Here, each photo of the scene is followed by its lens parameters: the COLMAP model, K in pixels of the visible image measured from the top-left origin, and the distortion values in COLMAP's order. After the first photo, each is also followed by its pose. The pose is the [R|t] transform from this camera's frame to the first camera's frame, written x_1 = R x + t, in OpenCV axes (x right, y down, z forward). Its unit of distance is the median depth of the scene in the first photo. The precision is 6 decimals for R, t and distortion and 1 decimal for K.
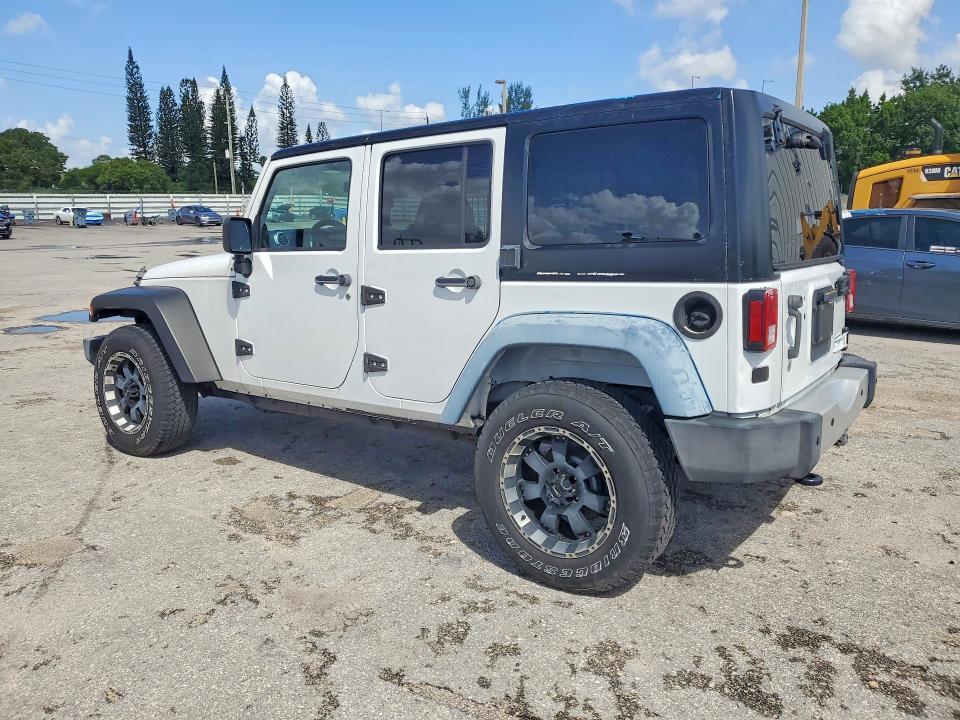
lens RADIAL K [[783.6, 0, 478.0], [0, 783.6, 355.0], [0, 0, 1]] dist [0.015177, 0.001640]
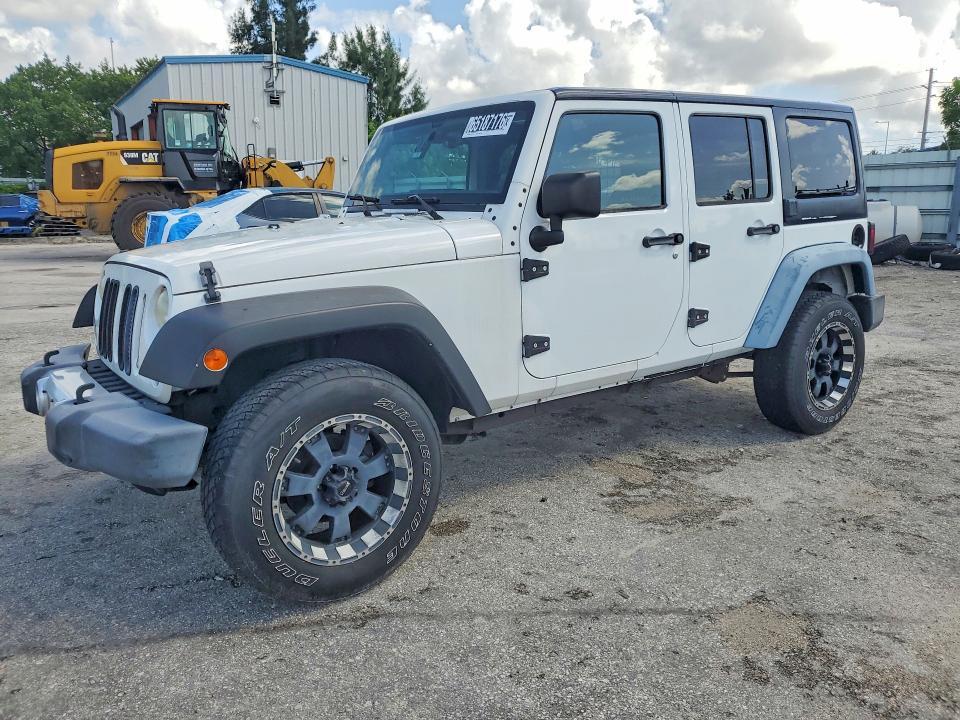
lens RADIAL K [[783.6, 0, 480.6], [0, 783.6, 357.3], [0, 0, 1]] dist [0.015177, 0.001640]
pose [[0.265262, -0.183687, 0.946517, -1.158750], [0.170443, 0.975158, 0.141478, -0.127910], [-0.948992, 0.123799, 0.289980, 0.937473]]
